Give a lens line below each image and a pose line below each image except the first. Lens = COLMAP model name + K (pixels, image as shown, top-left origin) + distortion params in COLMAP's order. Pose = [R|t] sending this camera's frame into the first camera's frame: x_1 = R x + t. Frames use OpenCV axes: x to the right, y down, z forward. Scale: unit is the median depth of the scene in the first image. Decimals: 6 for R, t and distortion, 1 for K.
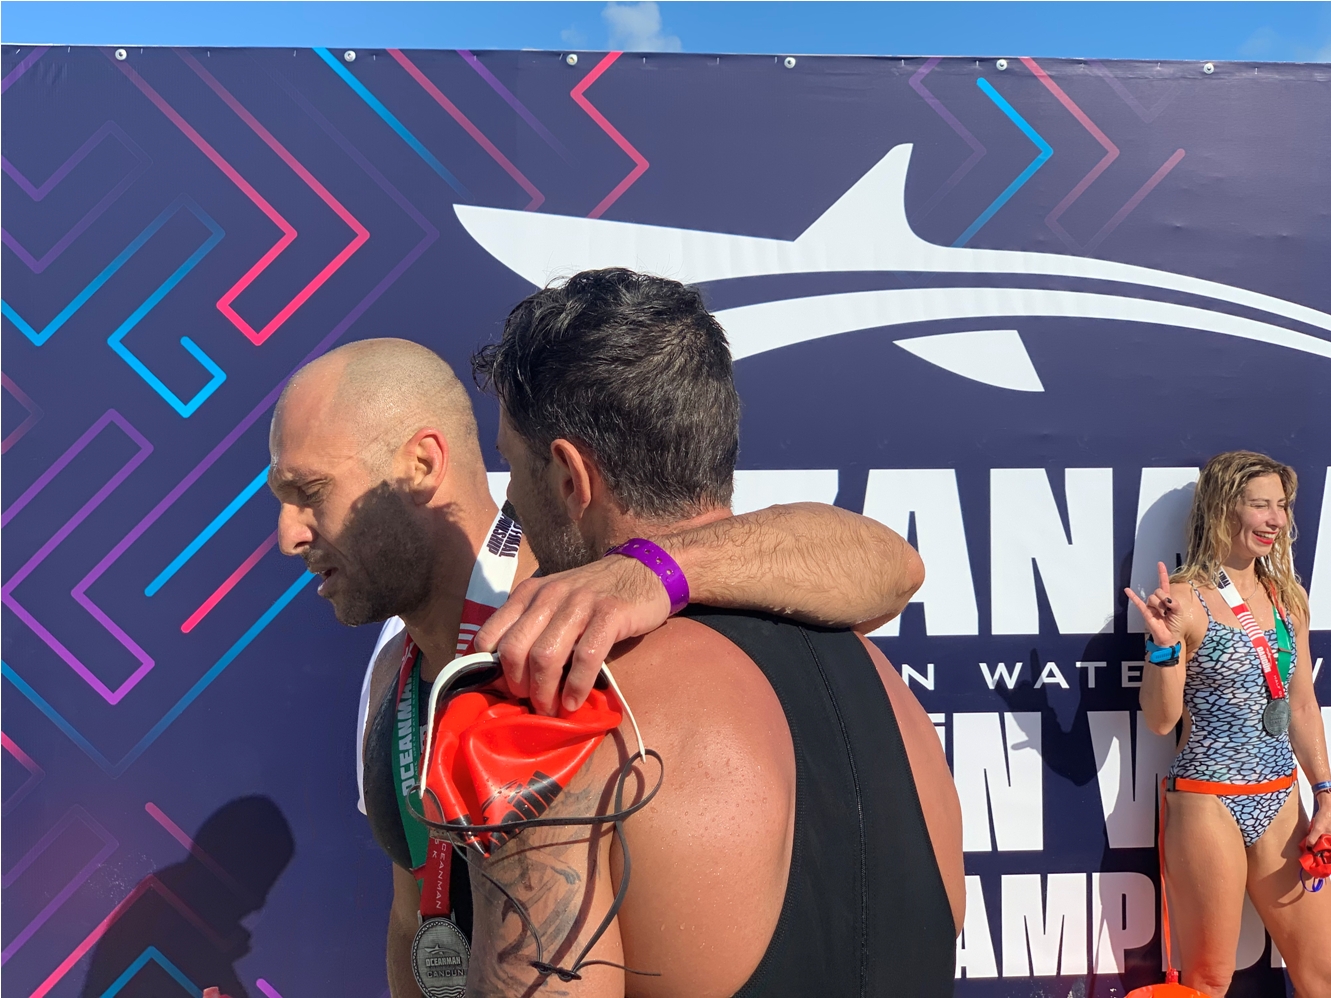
lens RADIAL K [[1664.3, 0, 662.4], [0, 1664.3, 520.4], [0, 0, 1]] dist [0.025627, 0.000000]
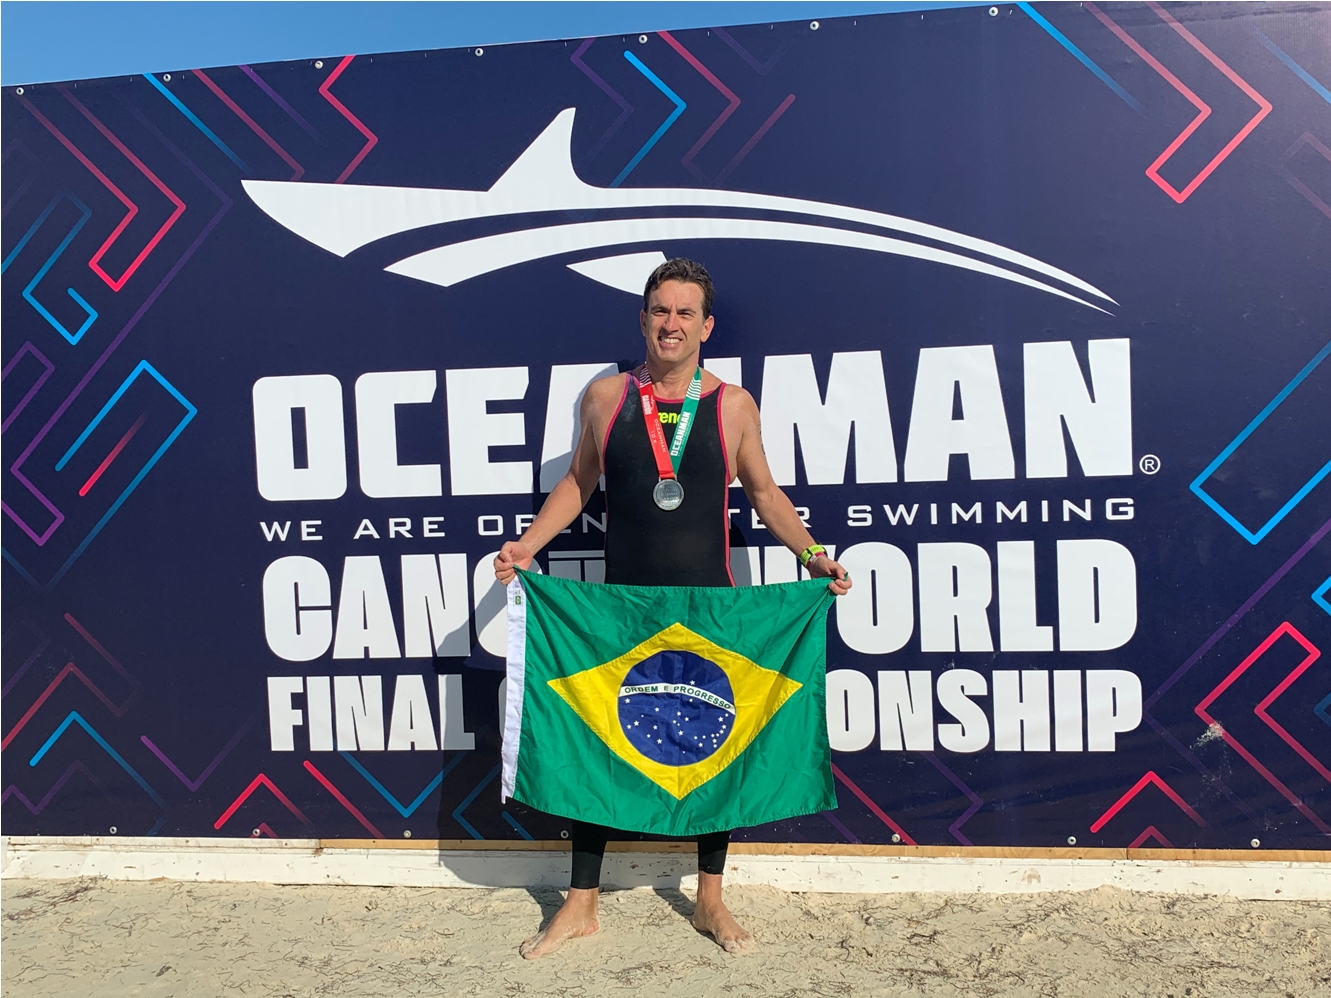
lens RADIAL K [[1281.9, 0, 698.3], [0, 1281.9, 470.3], [0, 0, 1]] dist [0.032093, 0.000000]
pose [[0.973367, -0.016069, -0.228689, 0.461663], [0.030416, 0.997774, 0.059349, -0.004144], [0.227226, -0.064724, 0.971689, 0.043218]]
